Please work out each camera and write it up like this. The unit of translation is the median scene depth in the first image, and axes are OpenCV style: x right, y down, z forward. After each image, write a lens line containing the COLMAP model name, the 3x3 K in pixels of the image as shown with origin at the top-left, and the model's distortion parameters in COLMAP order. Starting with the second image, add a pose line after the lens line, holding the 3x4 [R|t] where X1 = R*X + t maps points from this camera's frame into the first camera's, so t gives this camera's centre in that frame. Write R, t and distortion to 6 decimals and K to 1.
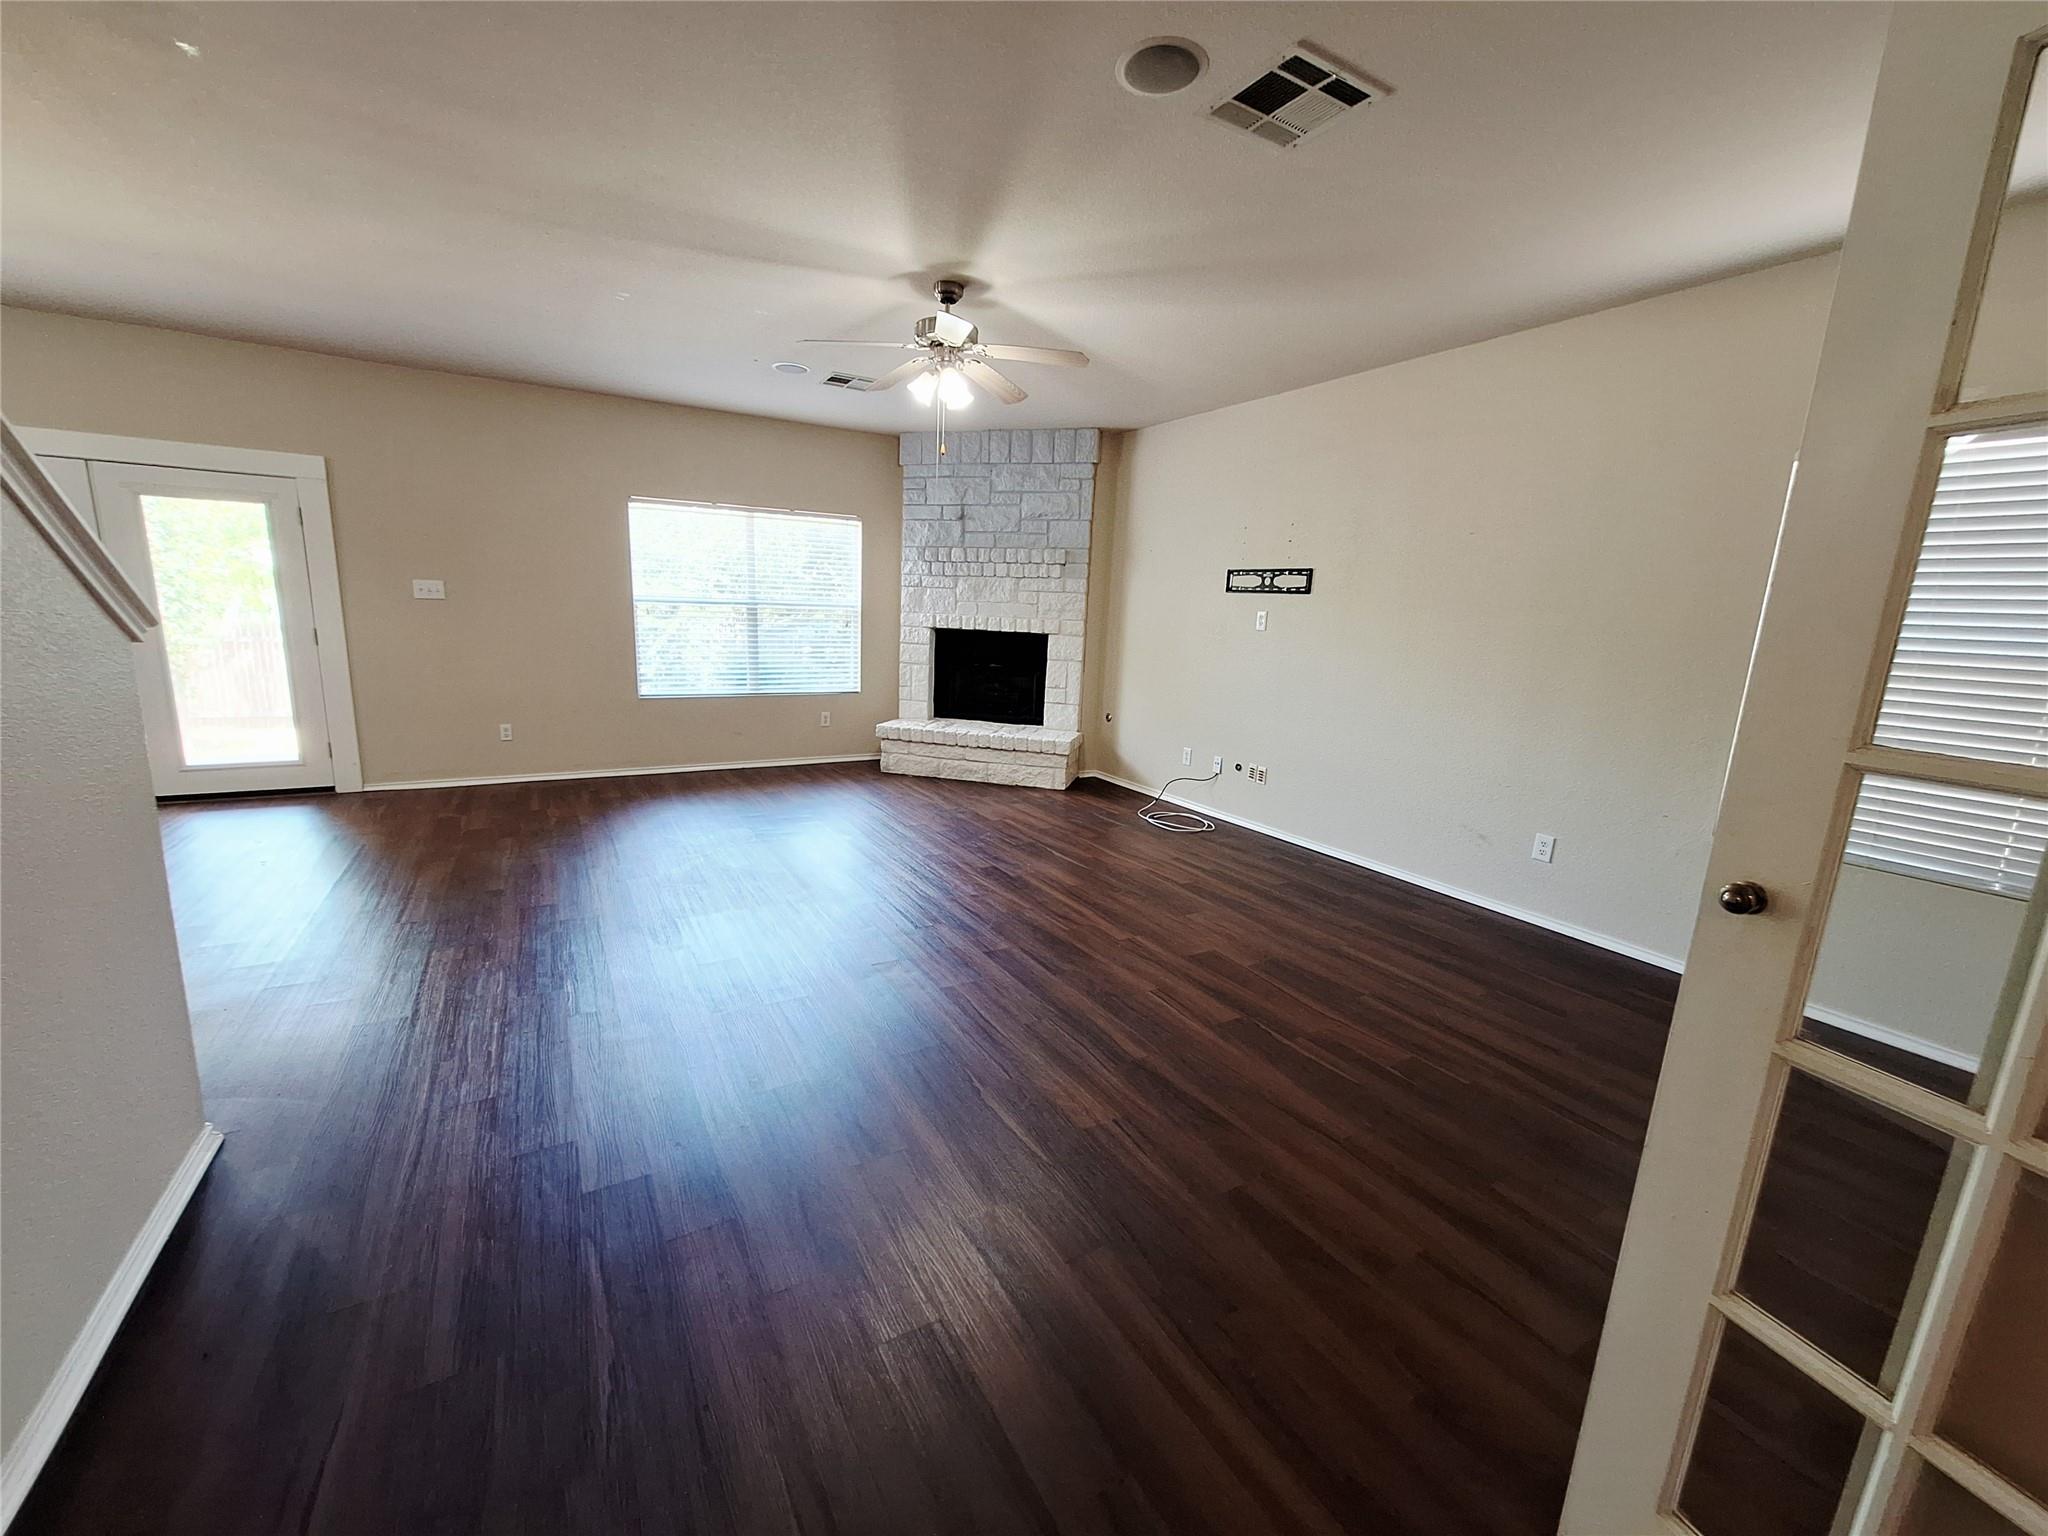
lens RADIAL K [[812.8, 0, 1004.5], [0, 812.8, 771.6], [0, 0, 1]] dist [0.007805, -0.003251]
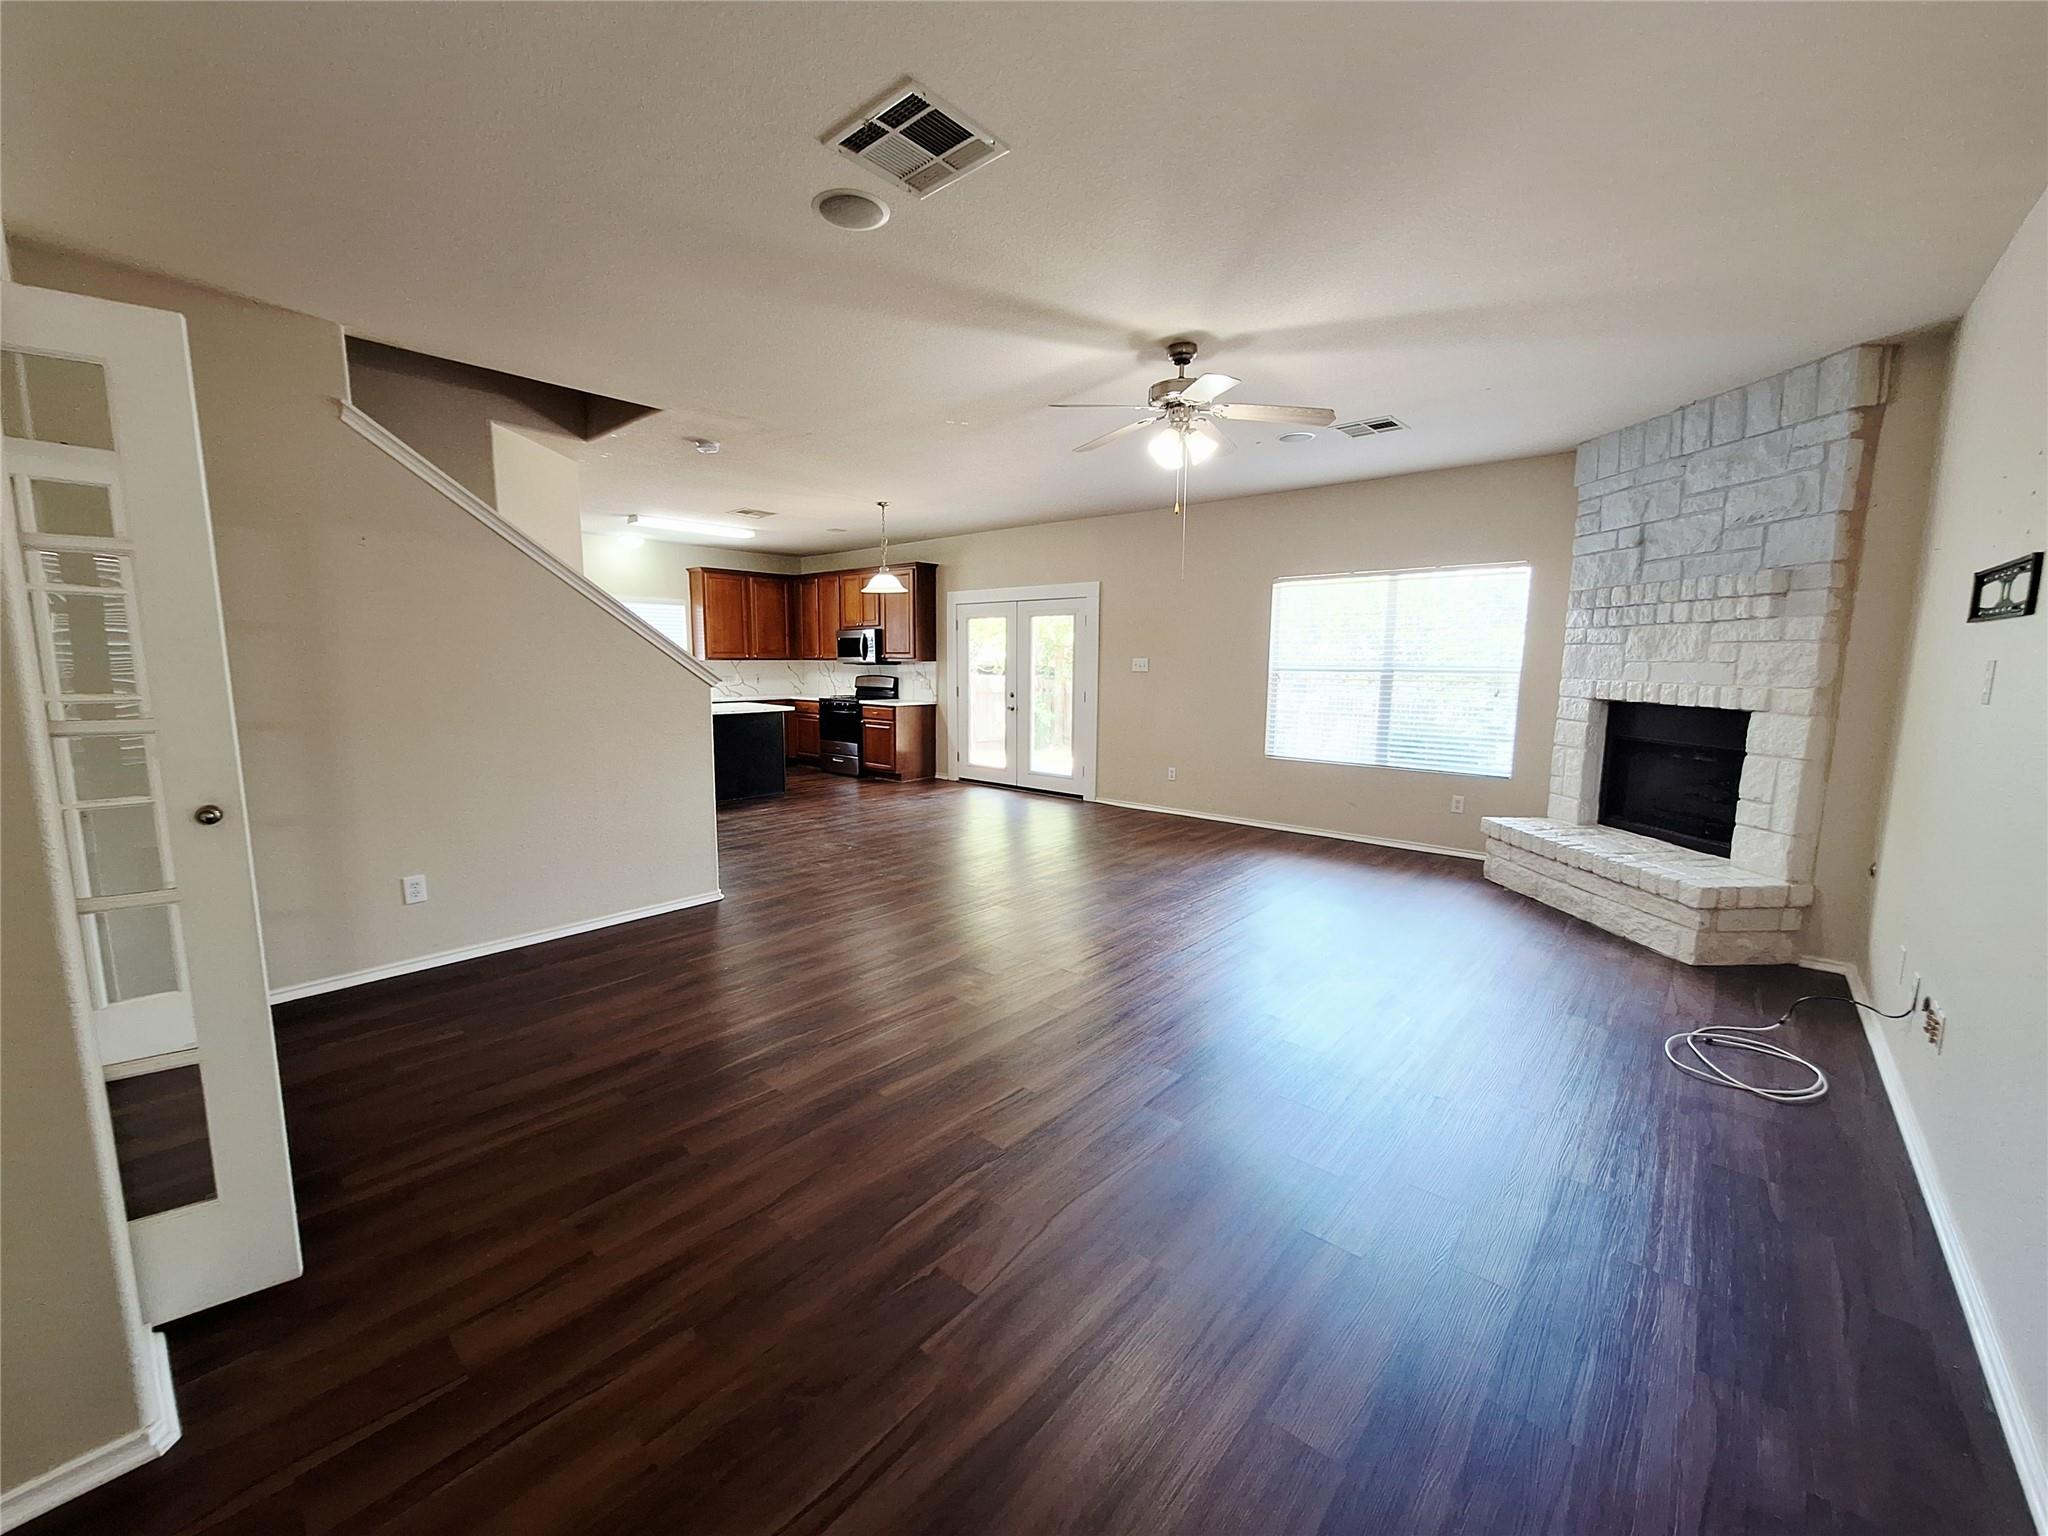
lens RADIAL K [[825.4, 0, 1015.3], [0, 825.4, 779.4], [0, 0, 1]] dist [0.001333, 0.005383]
pose [[0.316769, 0.105131, -0.942658, 0.471680], [-0.185957, 0.981435, 0.046966, -0.047903], [0.930095, 0.160417, 0.330438, 0.304699]]
